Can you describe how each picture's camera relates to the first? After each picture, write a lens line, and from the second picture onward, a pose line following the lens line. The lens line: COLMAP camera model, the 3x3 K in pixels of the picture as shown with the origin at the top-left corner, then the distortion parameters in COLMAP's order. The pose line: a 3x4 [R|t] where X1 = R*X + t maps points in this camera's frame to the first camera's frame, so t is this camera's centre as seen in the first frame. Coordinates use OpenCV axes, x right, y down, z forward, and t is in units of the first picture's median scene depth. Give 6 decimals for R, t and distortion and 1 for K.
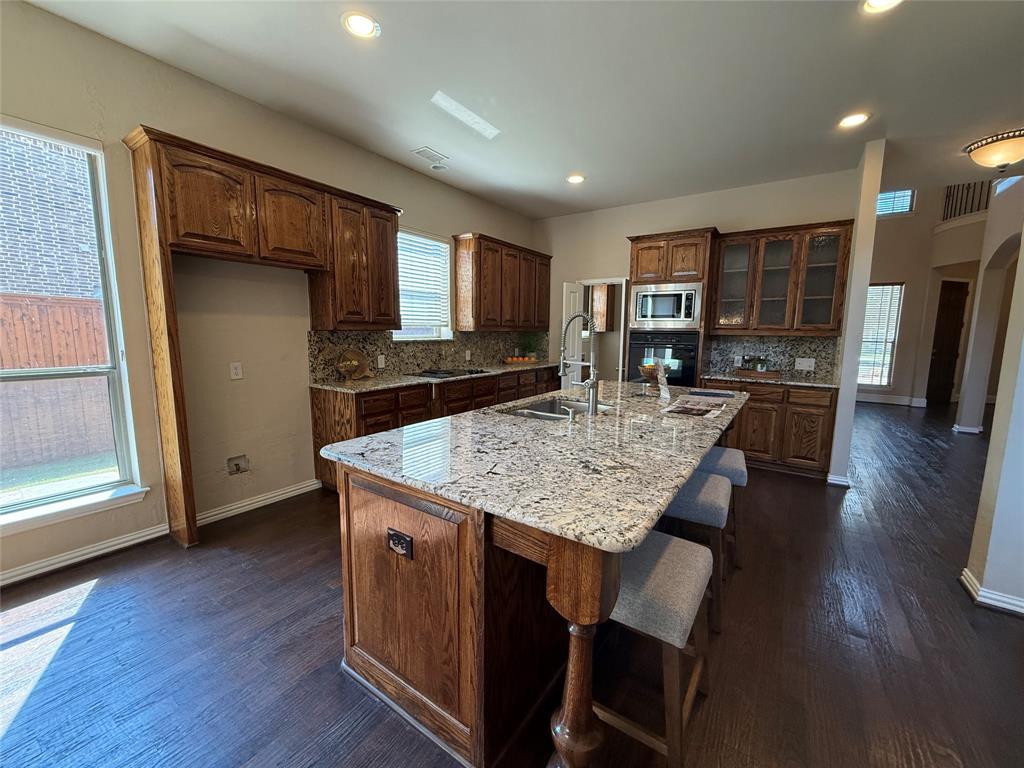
lens RADIAL K [[410.8, 0, 511.2], [0, 410.8, 382.5], [0, 0, 1]] dist [0.004841, 0.000698]
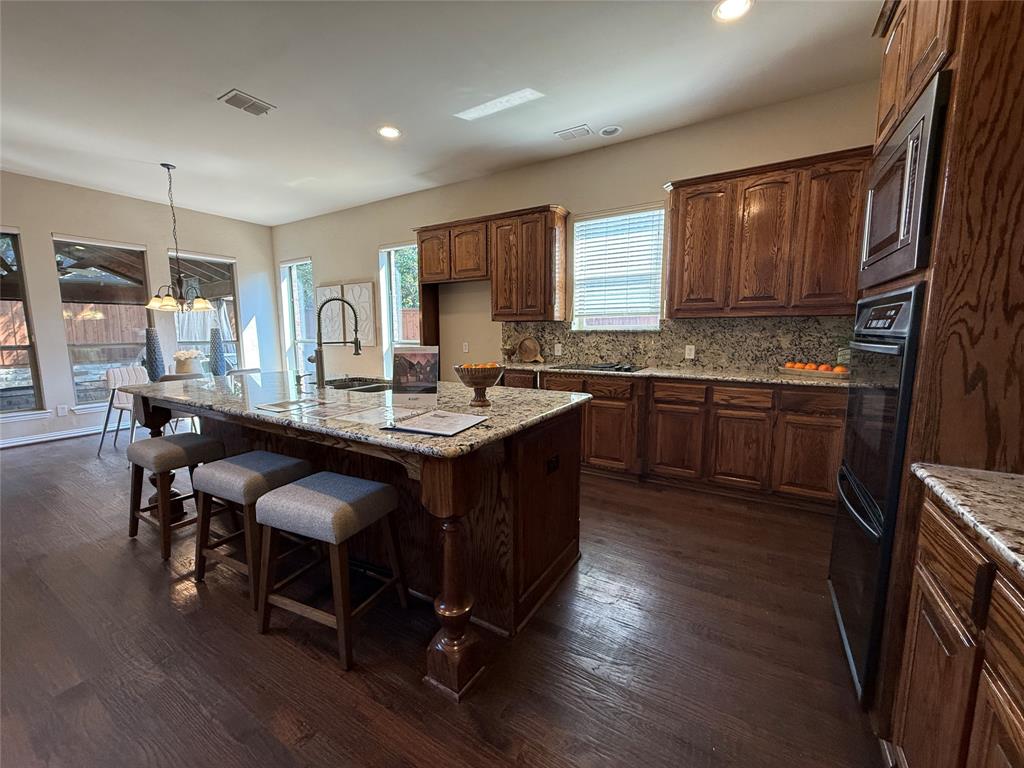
lens RADIAL K [[410.8, 0, 509.2], [0, 410.8, 386.1], [0, 0, 1]] dist [0.004841, 0.000698]
pose [[0.049843, 0.123122, -0.991139, 0.799492], [-0.120064, 0.985915, 0.116435, -0.069732], [0.991514, 0.113197, 0.063924, 0.847271]]
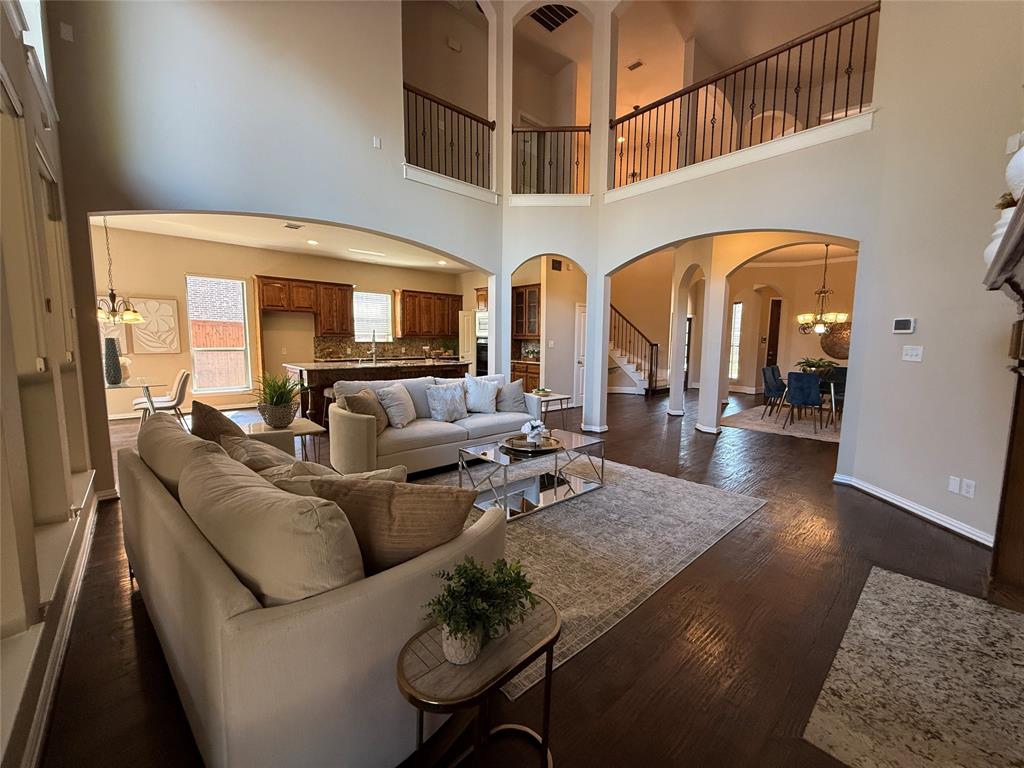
lens RADIAL K [[410.8, 0, 510.7], [0, 410.8, 382.6], [0, 0, 1]] dist [0.004841, 0.000698]
pose [[0.972686, 0.018698, -0.231370, 1.103350], [-0.025422, 0.999336, -0.026117, 0.163071], [0.230728, 0.031285, 0.972515, -1.003775]]
